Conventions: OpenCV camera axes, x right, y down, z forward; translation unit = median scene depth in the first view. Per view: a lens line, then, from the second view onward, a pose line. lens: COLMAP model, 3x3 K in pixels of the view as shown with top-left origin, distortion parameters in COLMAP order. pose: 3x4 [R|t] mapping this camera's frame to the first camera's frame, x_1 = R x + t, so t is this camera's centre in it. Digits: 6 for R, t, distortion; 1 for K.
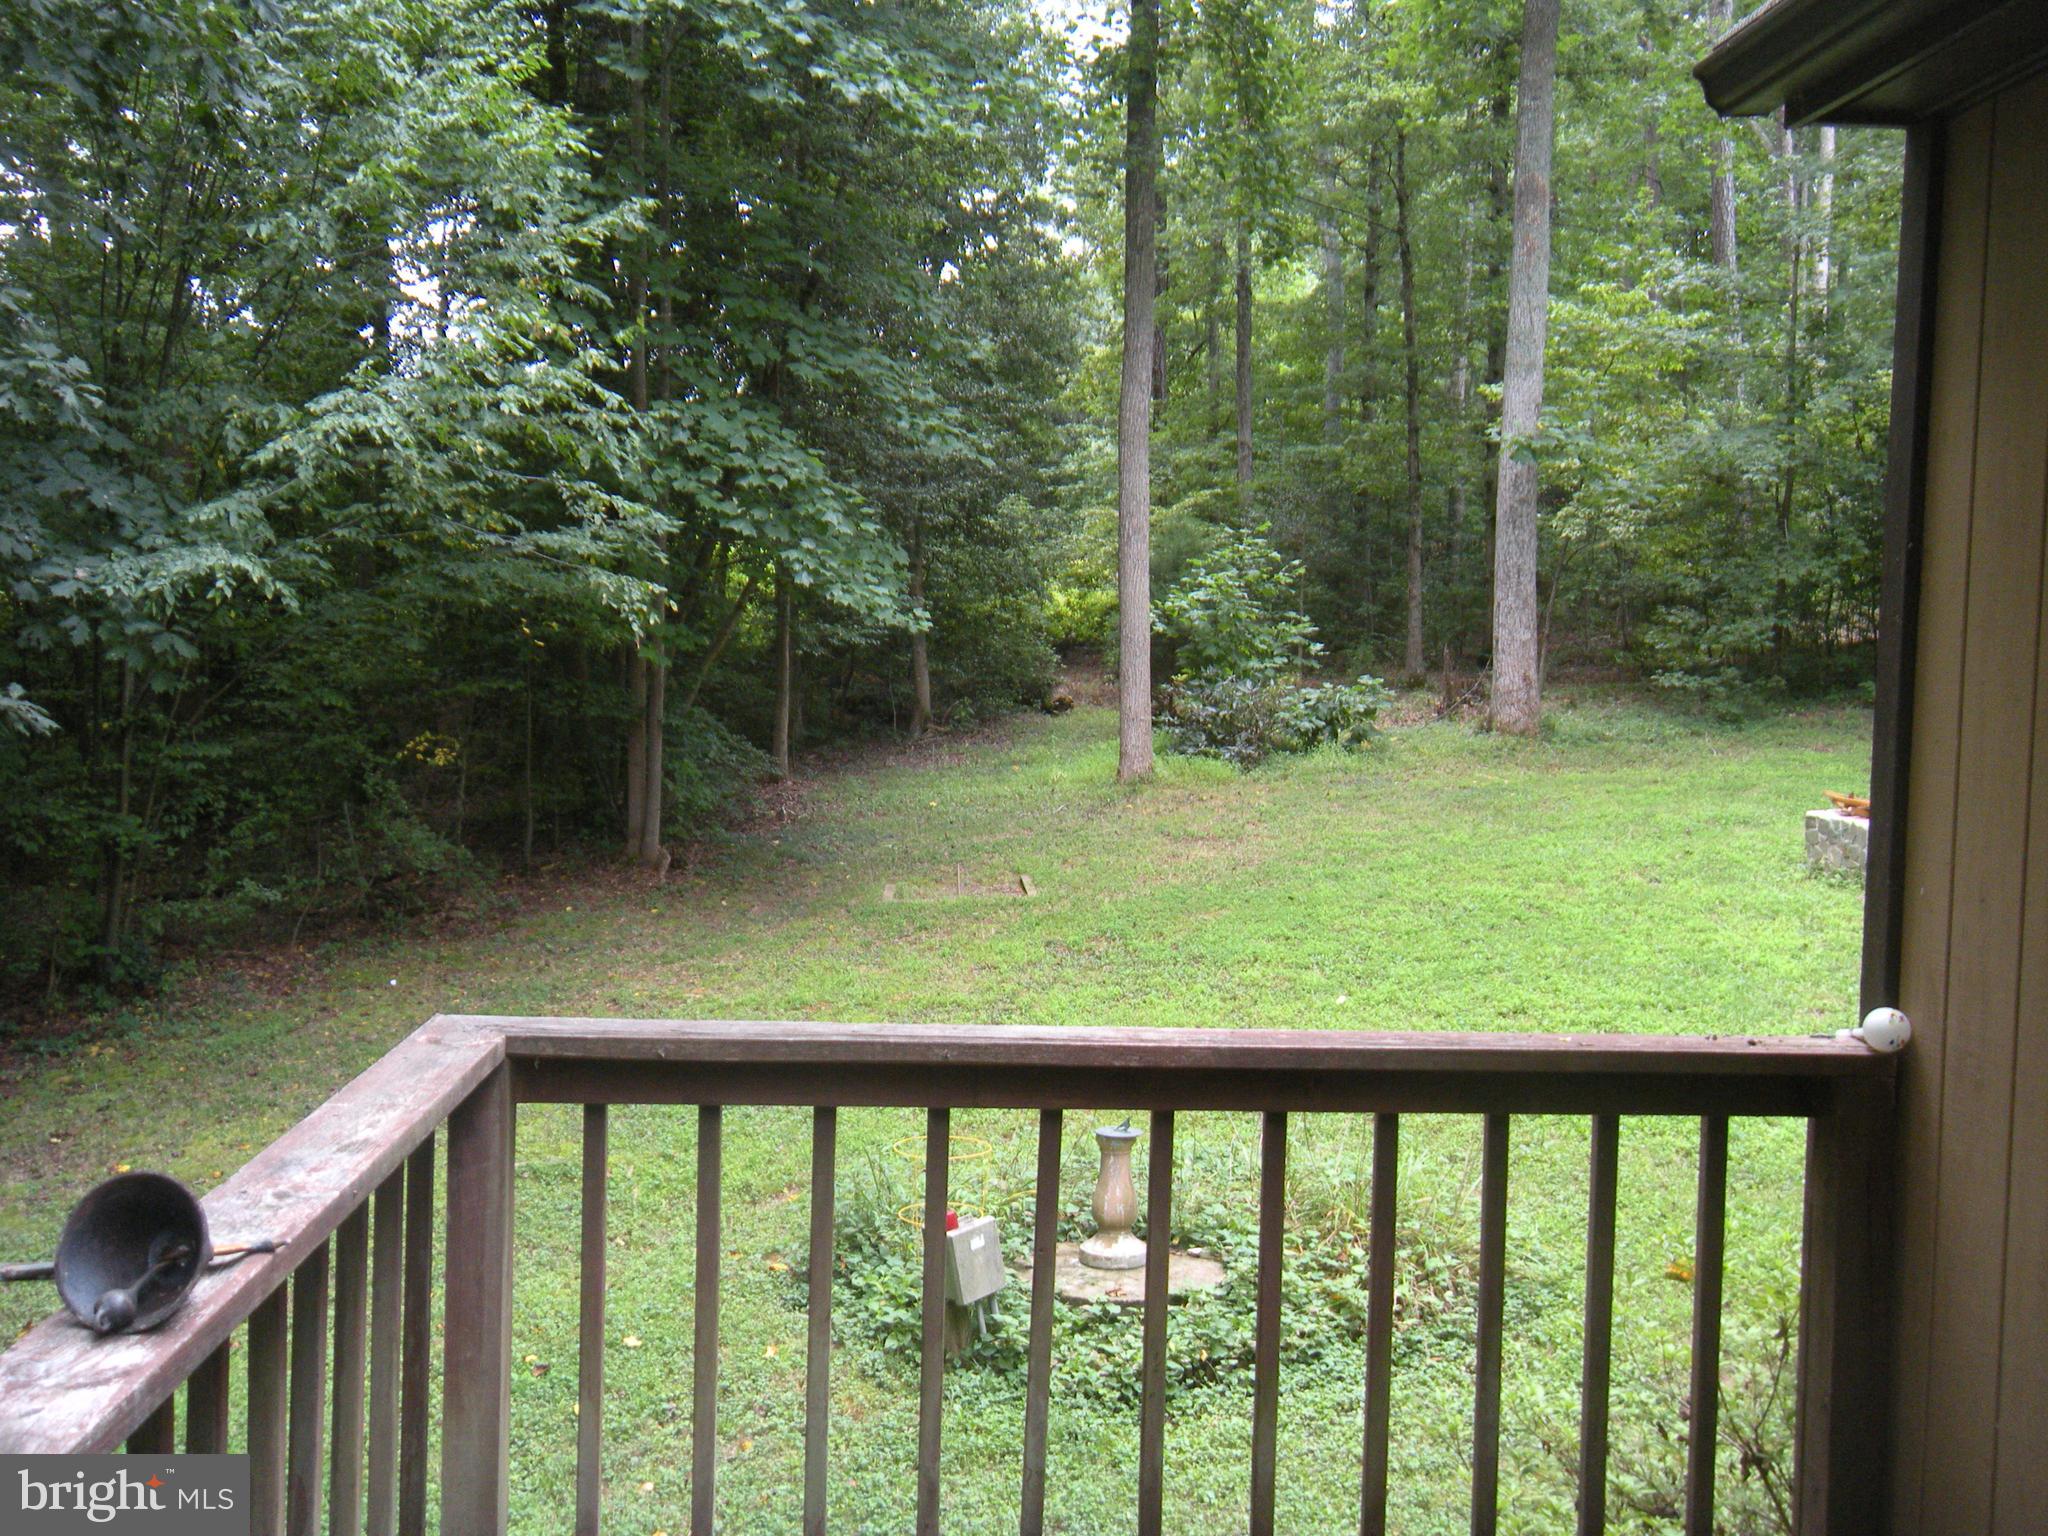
lens RADIAL K [[1987.4, 0, 1021.1], [0, 1987.4, 778.0], [0, 0, 1]] dist [0.022337, 0.000000]
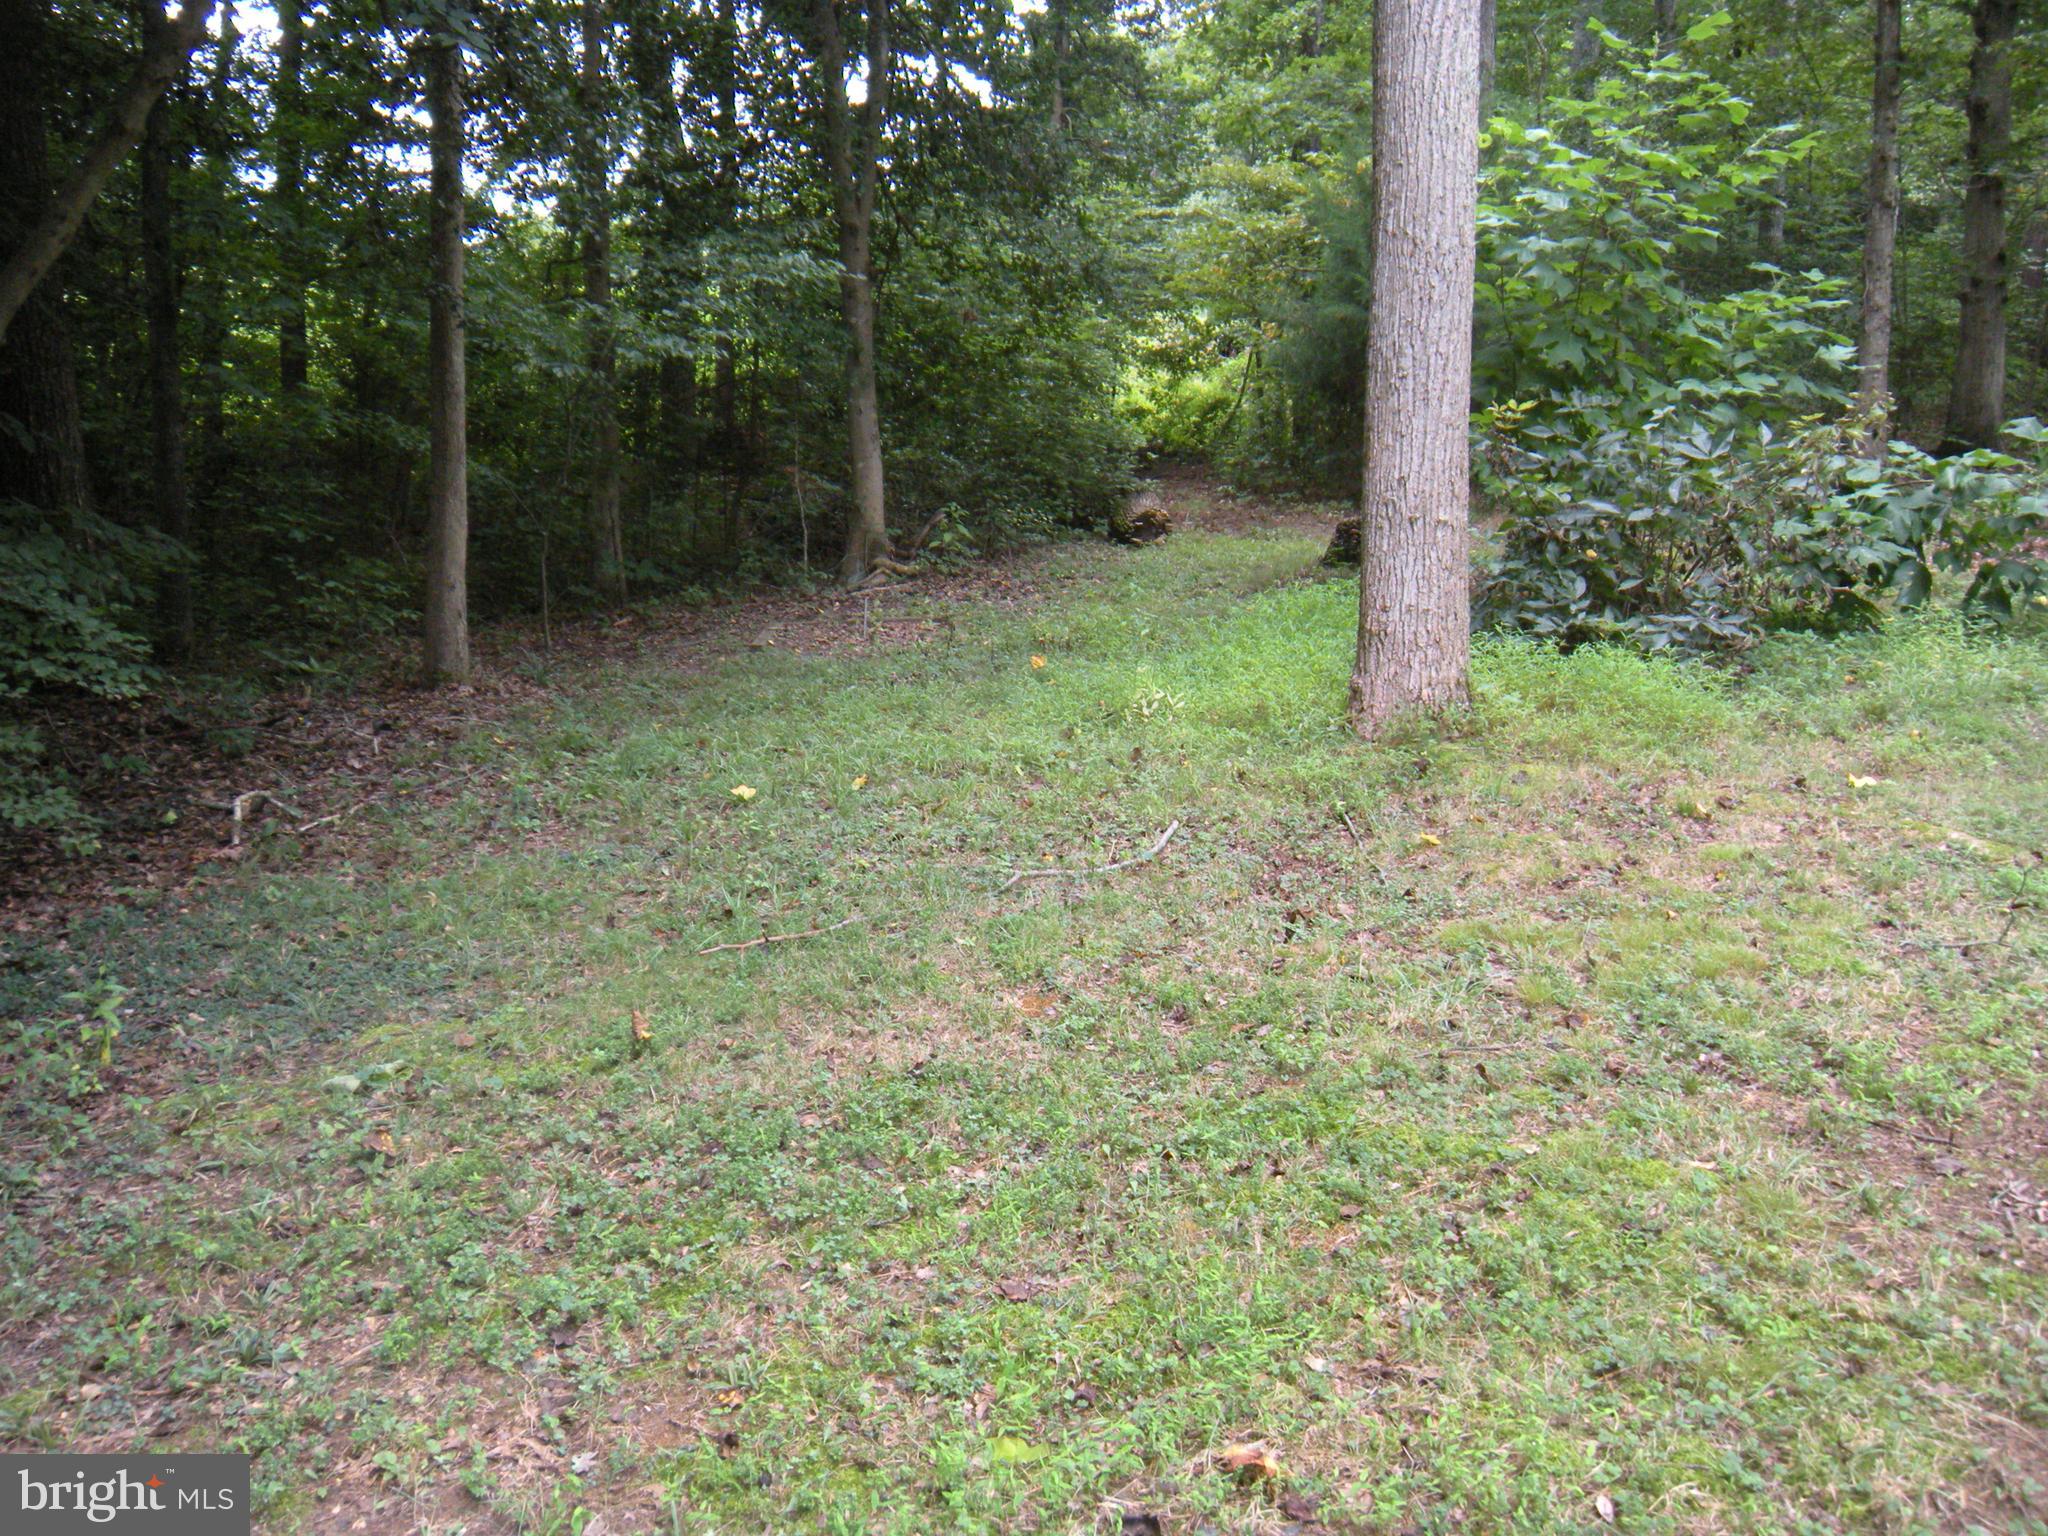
lens RADIAL K [[1987.4, 0, 1026.4], [0, 1987.4, 767.4], [0, 0, 1]] dist [0.022337, 0.000000]
pose [[0.999405, 0.015928, -0.030581, 0.006380], [-0.013892, 0.997745, 0.065665, -0.008595], [0.031558, -0.065201, 0.997373, 0.536614]]
